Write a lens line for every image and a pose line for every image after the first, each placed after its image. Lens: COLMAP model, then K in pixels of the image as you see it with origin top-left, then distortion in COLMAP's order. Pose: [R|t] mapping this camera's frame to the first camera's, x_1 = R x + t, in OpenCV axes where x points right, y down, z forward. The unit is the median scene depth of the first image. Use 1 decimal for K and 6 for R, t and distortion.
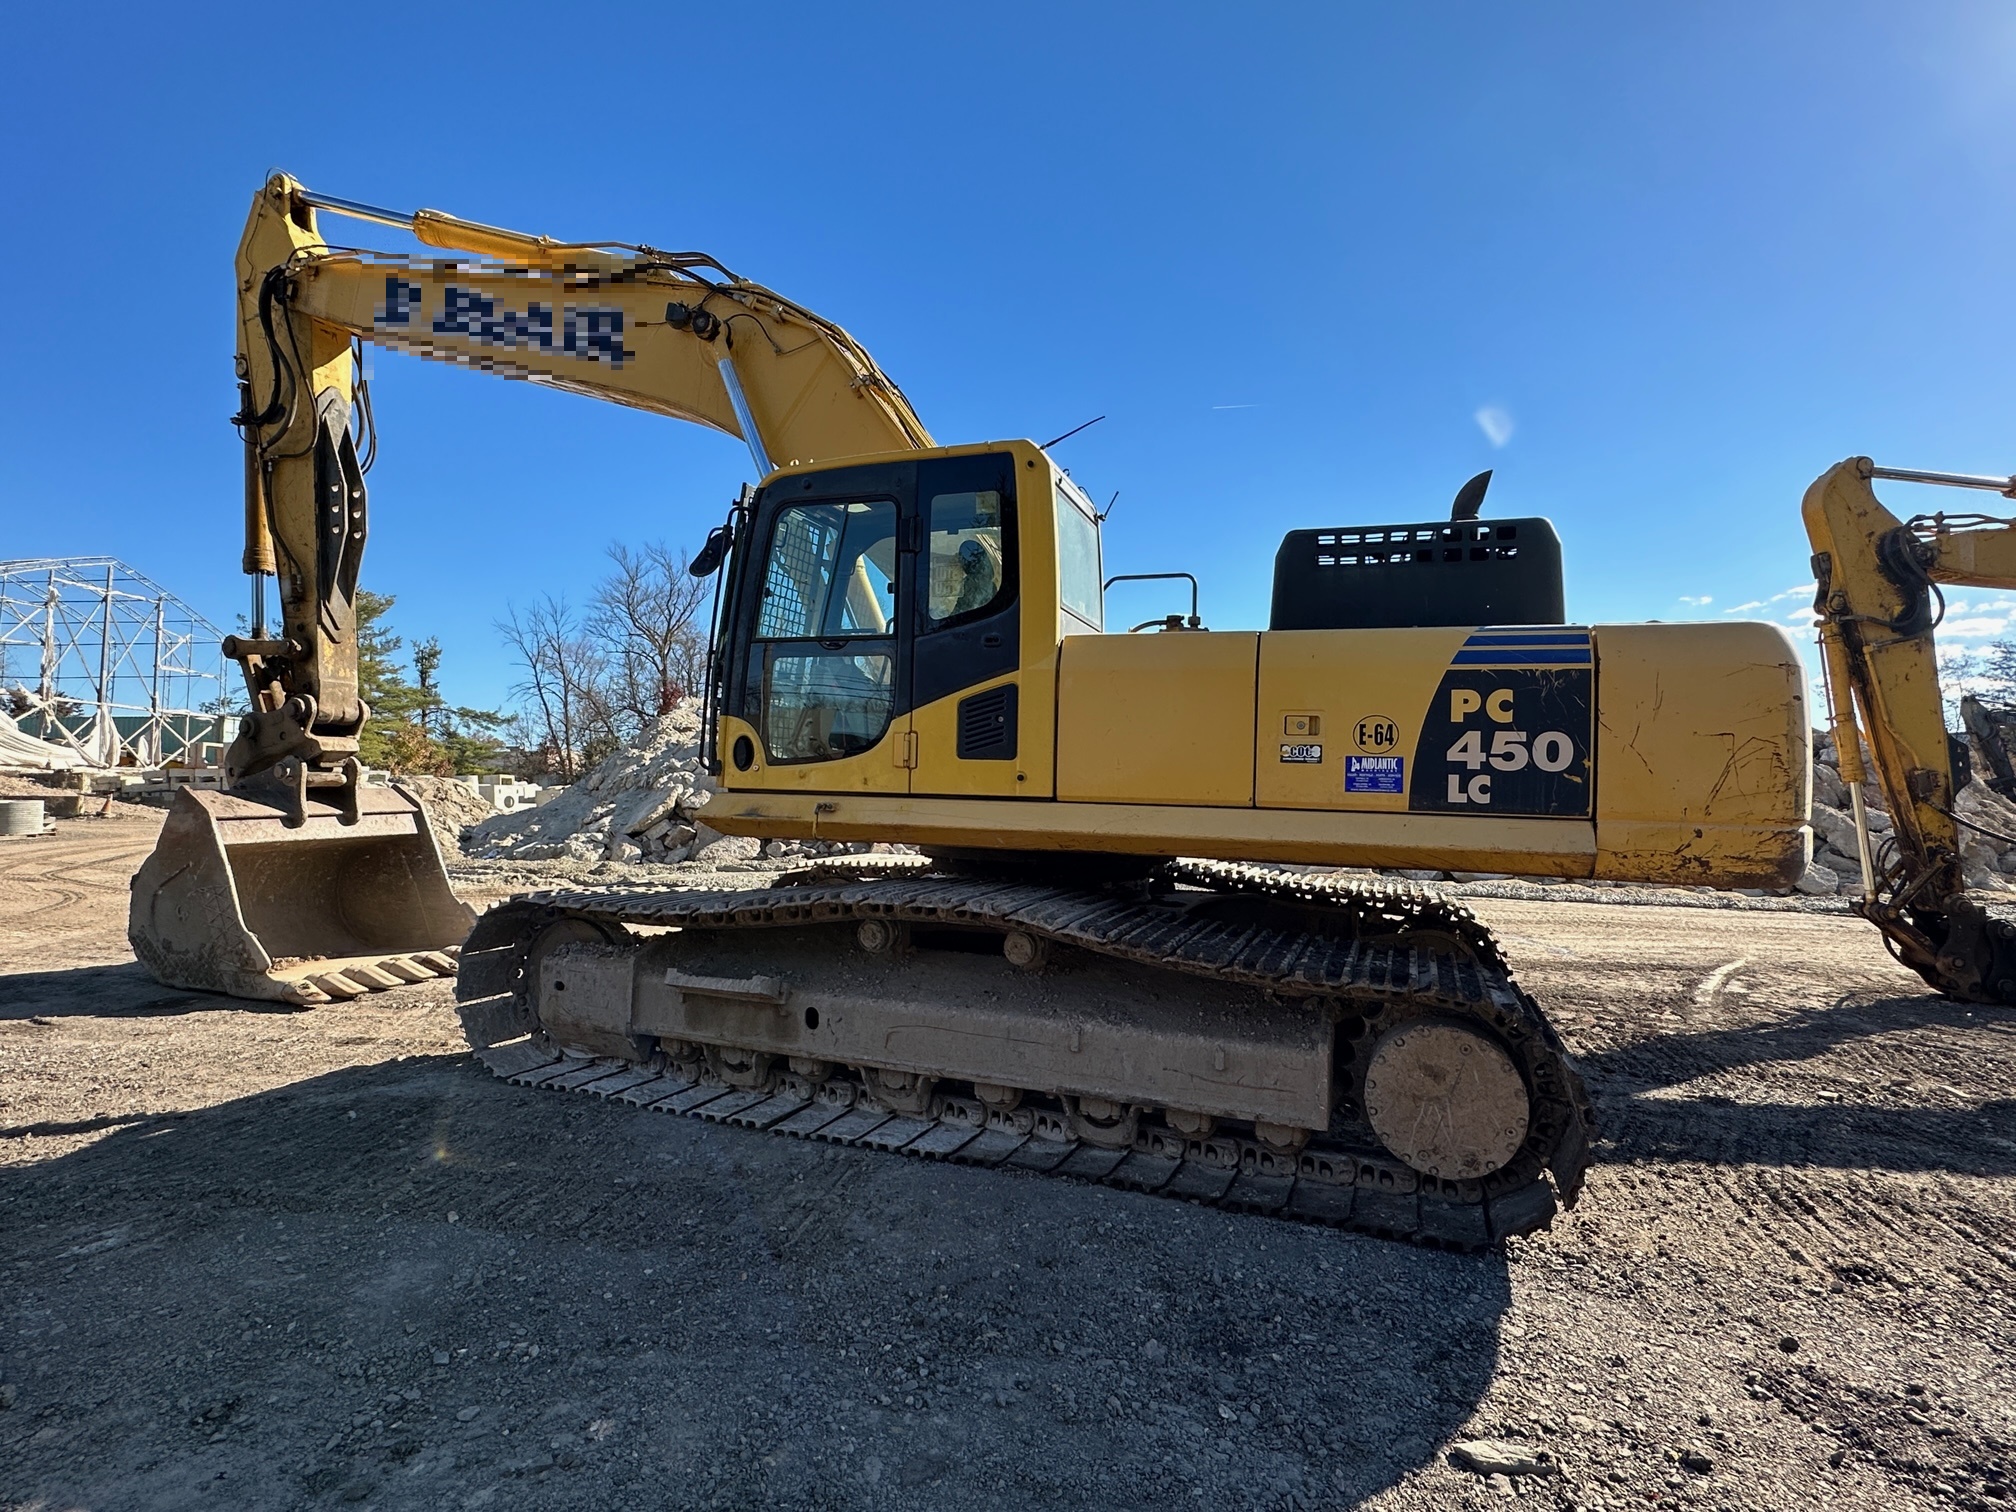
lens RADIAL K [[1006.9, 0, 1016.1], [0, 1006.9, 752.9], [0, 0, 1]] dist [-0.001586, 0.000734]
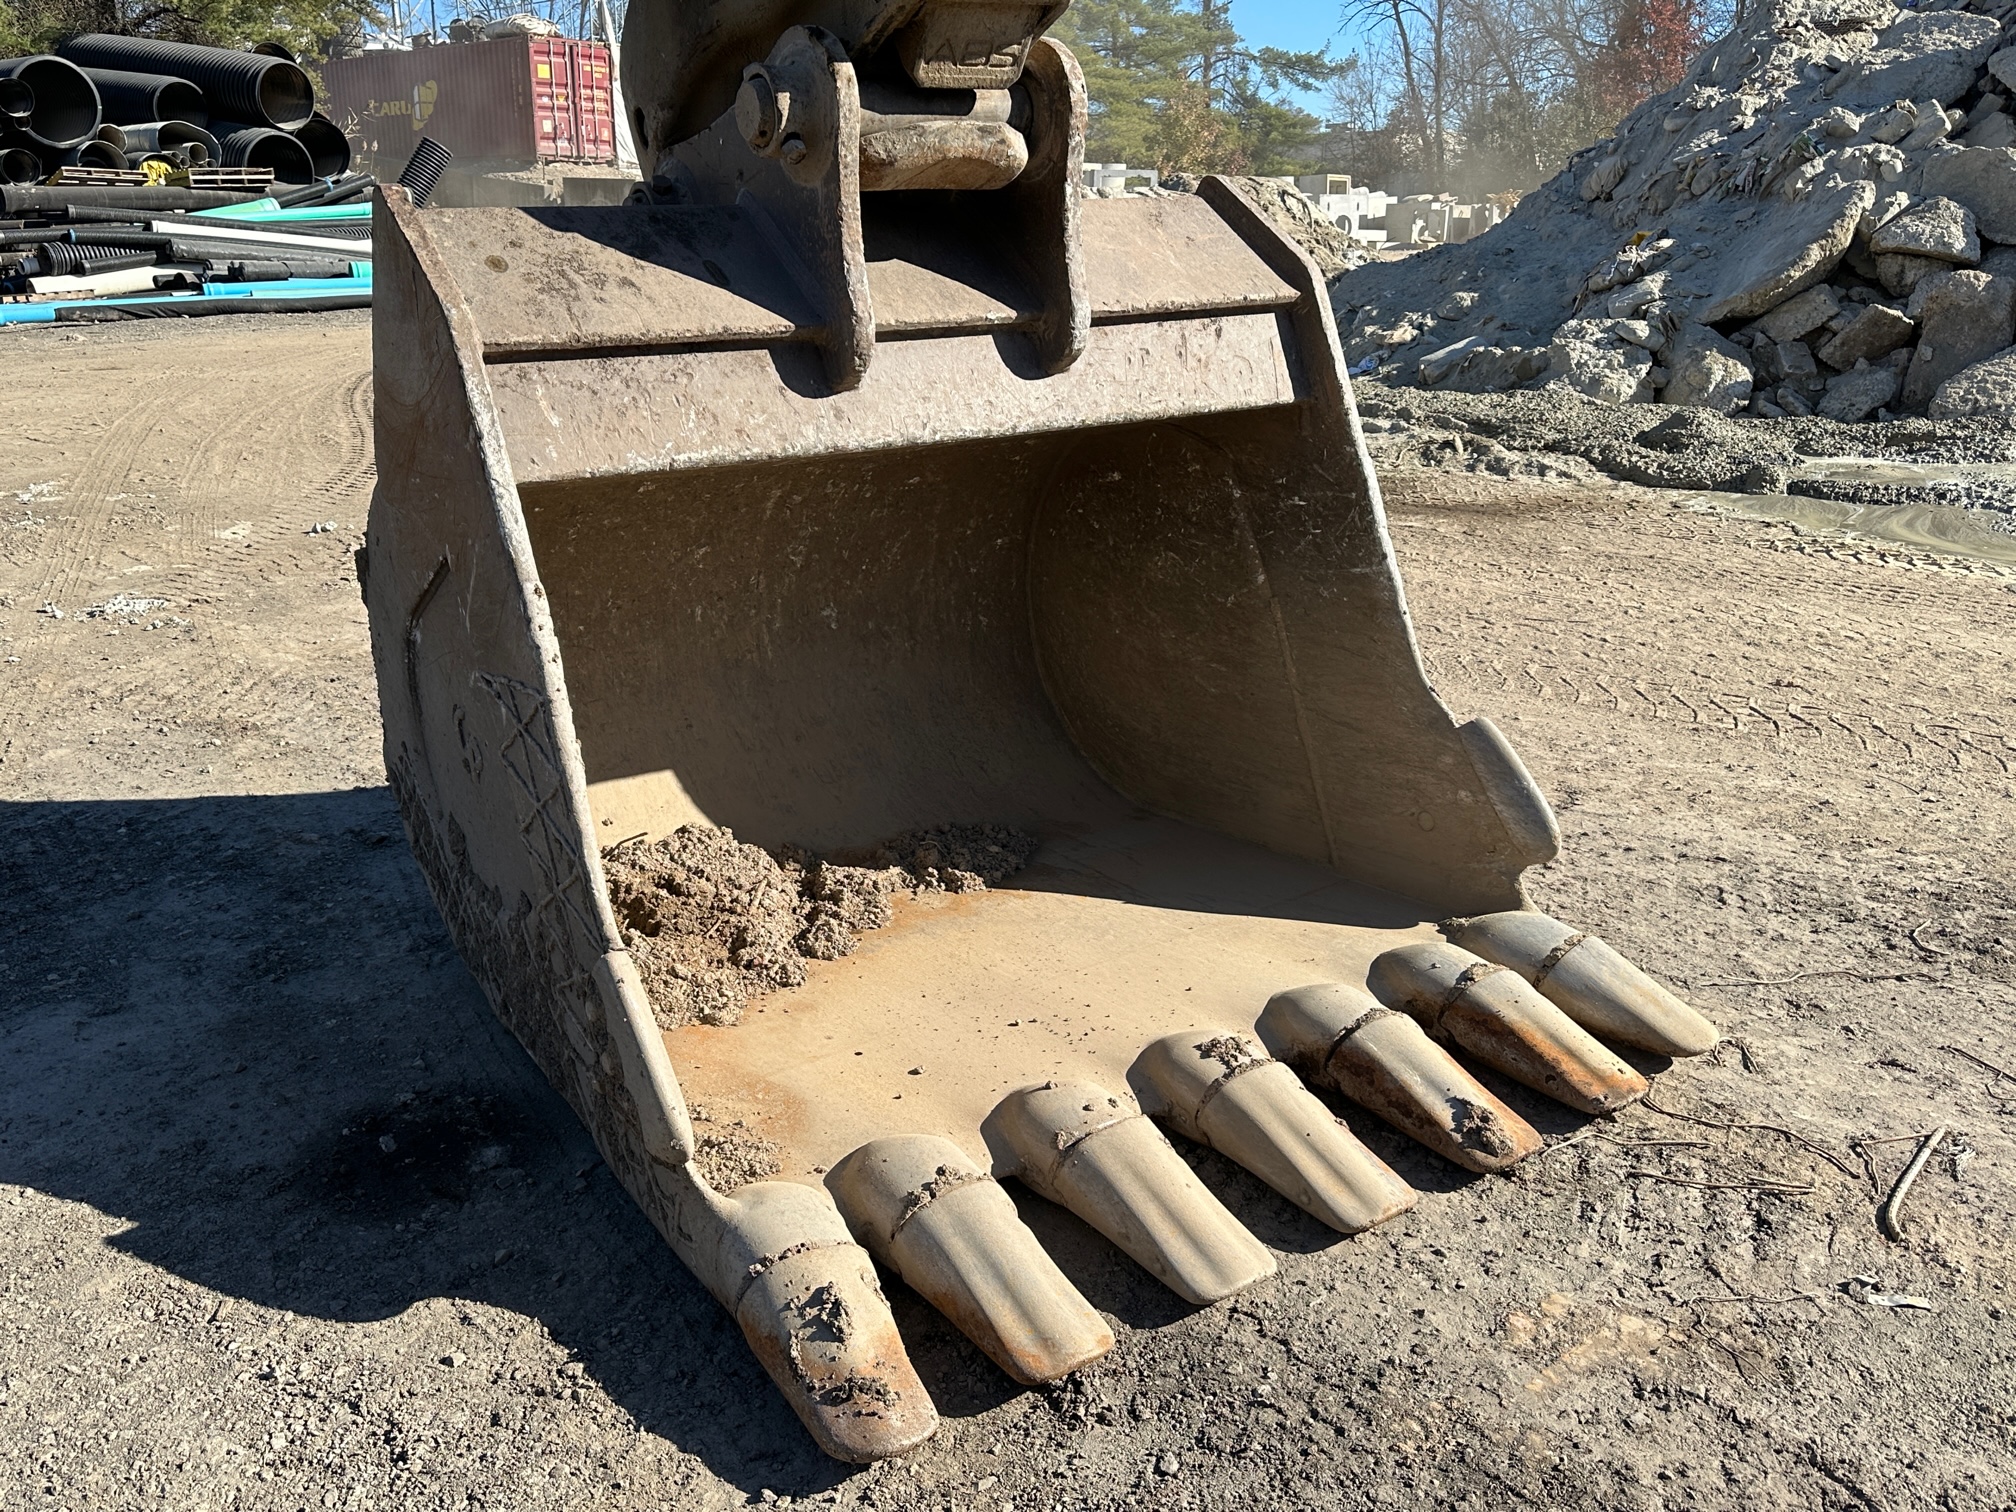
lens RADIAL K [[1659.9, 0, 998.6], [0, 1659.9, 753.0], [0, 0, 1]] dist [0.032701, -0.034957]
pose [[0.799660, 0.182265, -0.572122, -0.445400], [0.028676, 0.940137, 0.339588, 0.026100], [0.599768, -0.287961, 0.746563, 0.696121]]
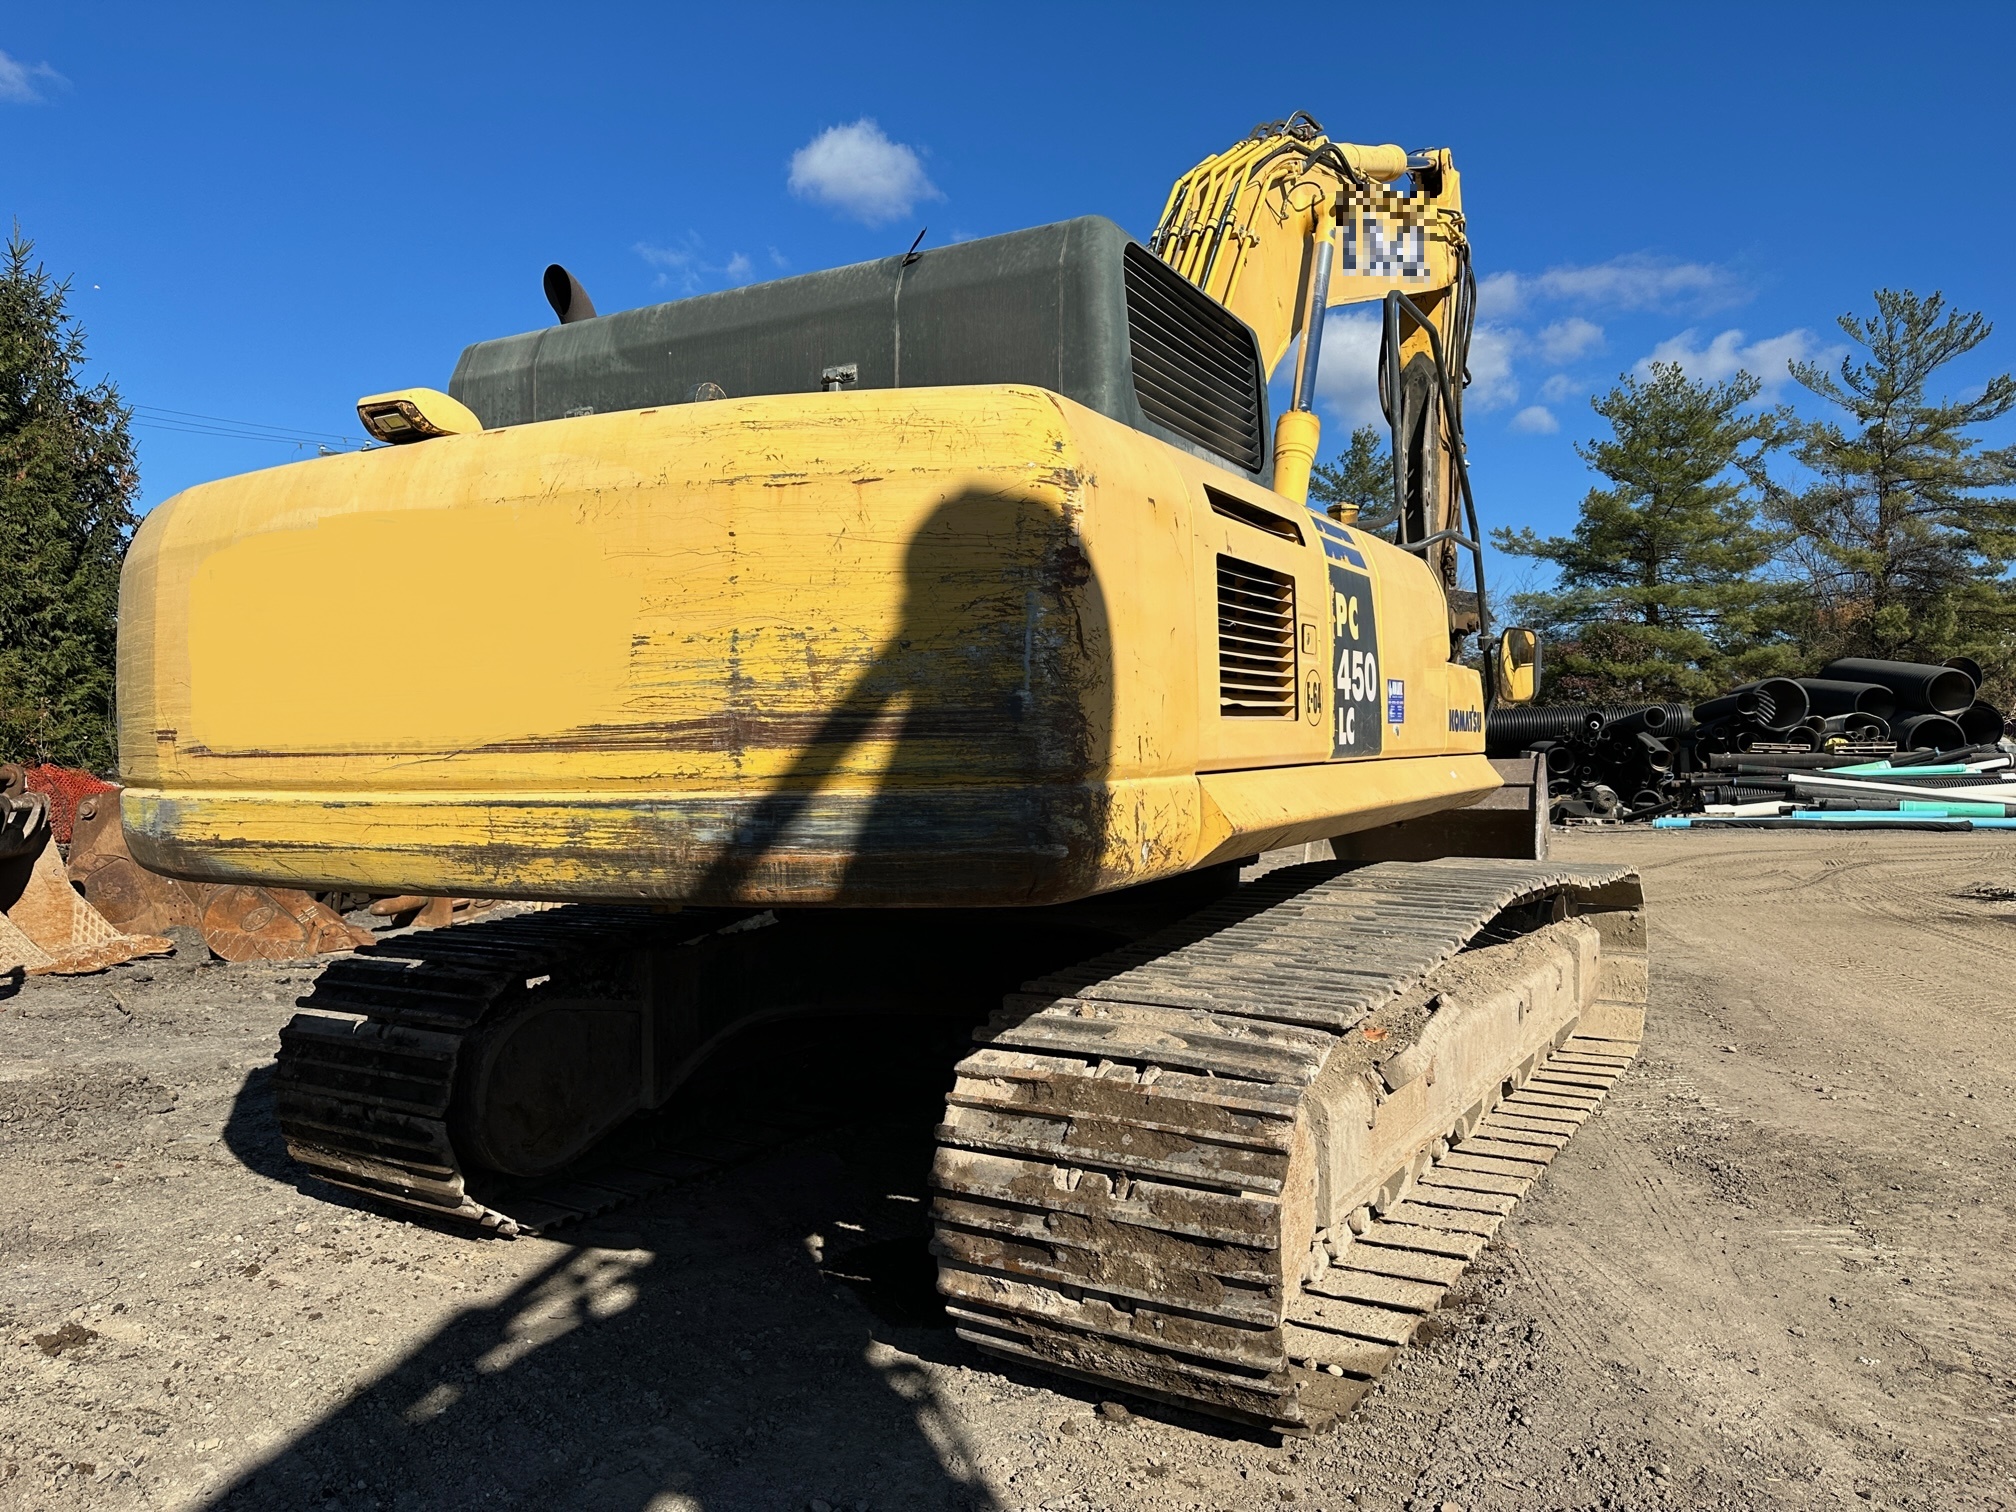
lens RADIAL K [[1444.8, 0, 997.0], [0, 1444.8, 745.8], [0, 0, 1]] dist [0.067639, -0.089789]
pose [[-0.205888, -0.018600, -0.978399, 0.803654], [0.037329, 0.998942, -0.026846, 0.045282], [0.977863, -0.042050, -0.204976, 0.881332]]
